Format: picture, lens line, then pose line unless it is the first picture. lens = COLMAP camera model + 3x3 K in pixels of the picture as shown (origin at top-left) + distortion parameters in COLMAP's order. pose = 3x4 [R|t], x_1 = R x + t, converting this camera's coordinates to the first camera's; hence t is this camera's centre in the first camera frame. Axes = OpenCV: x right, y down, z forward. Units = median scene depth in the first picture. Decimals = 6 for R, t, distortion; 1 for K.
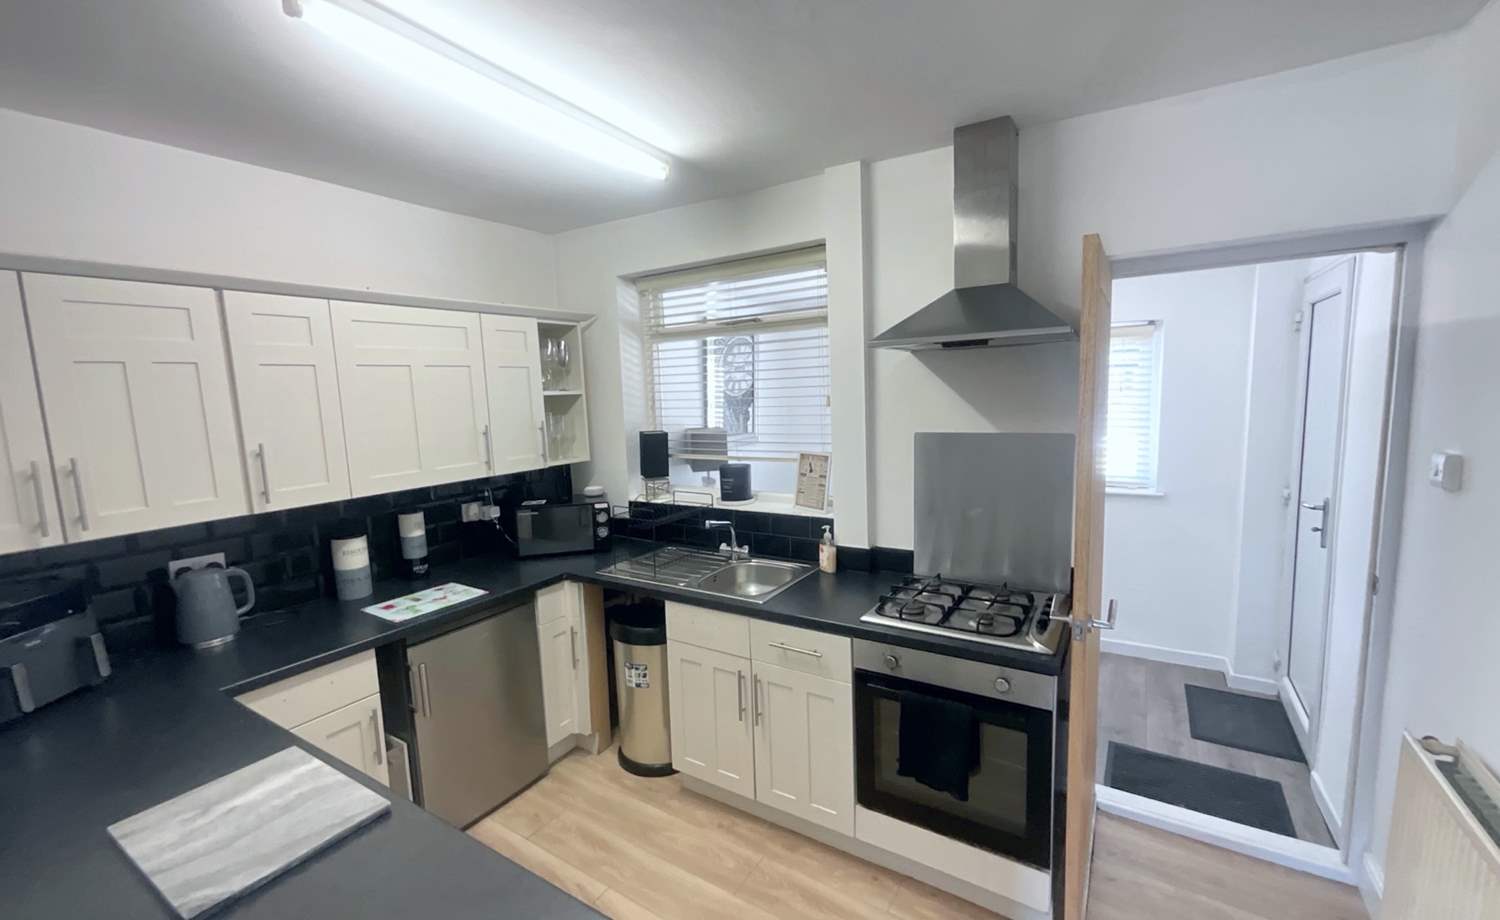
lens RADIAL K [[605.3, 0, 756.0], [0, 605.3, 457.4], [0, 0, 1]] dist [0.001793, 0.000615]
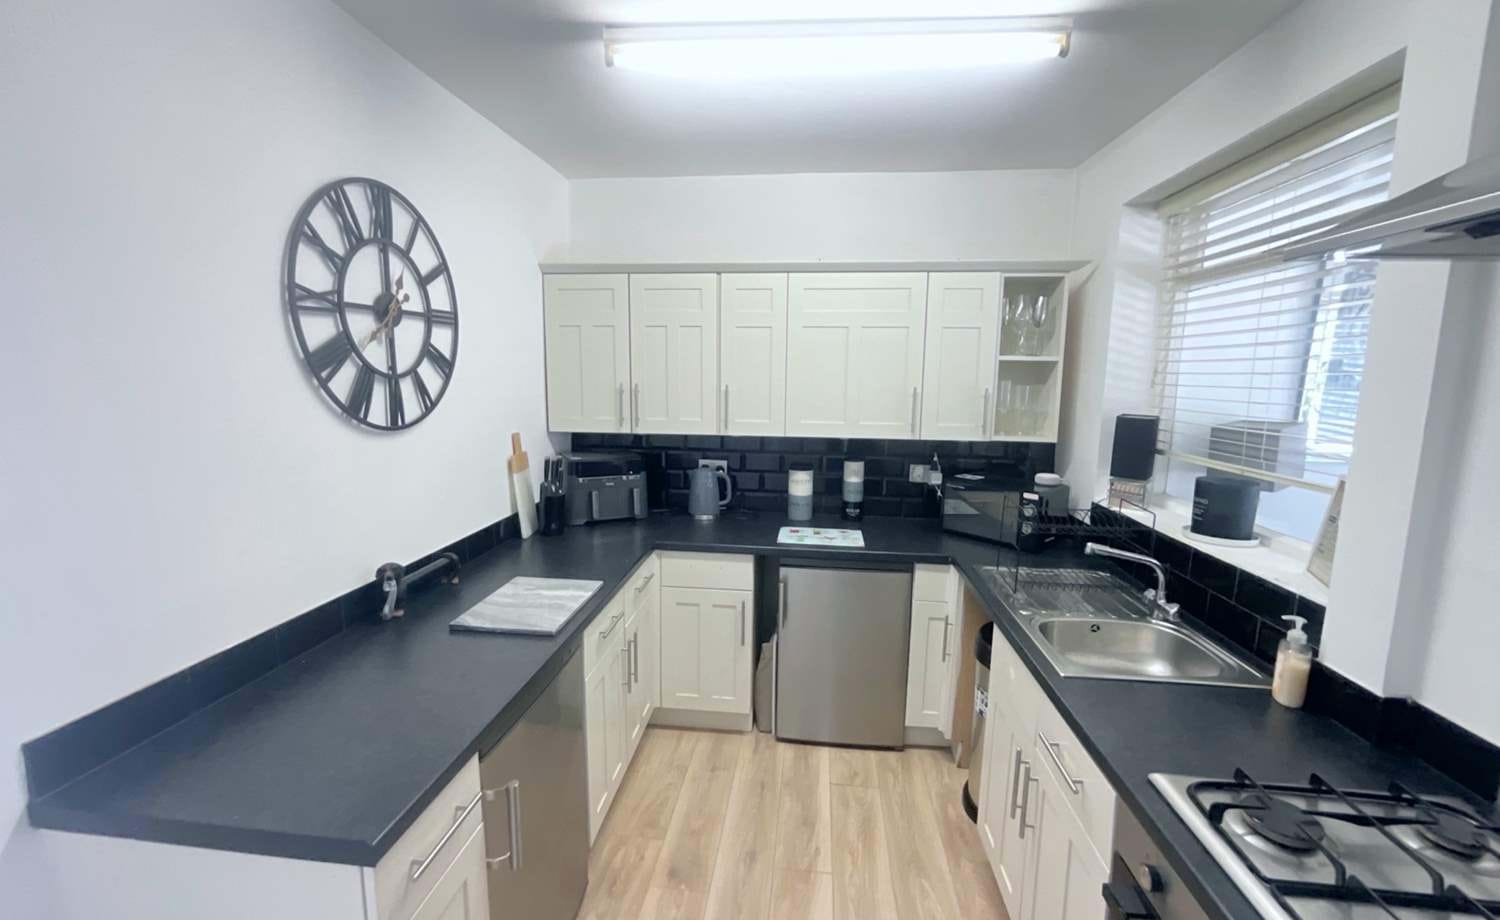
lens RADIAL K [[609.7, 0, 747.4], [0, 609.7, 456.3], [0, 0, 1]] dist [-0.001138, -0.000363]
pose [[0.442405, 0.163282, -0.881826, 0.331370], [-0.130466, 0.984543, 0.116848, -0.022409], [0.887275, 0.063354, 0.456870, 0.309044]]
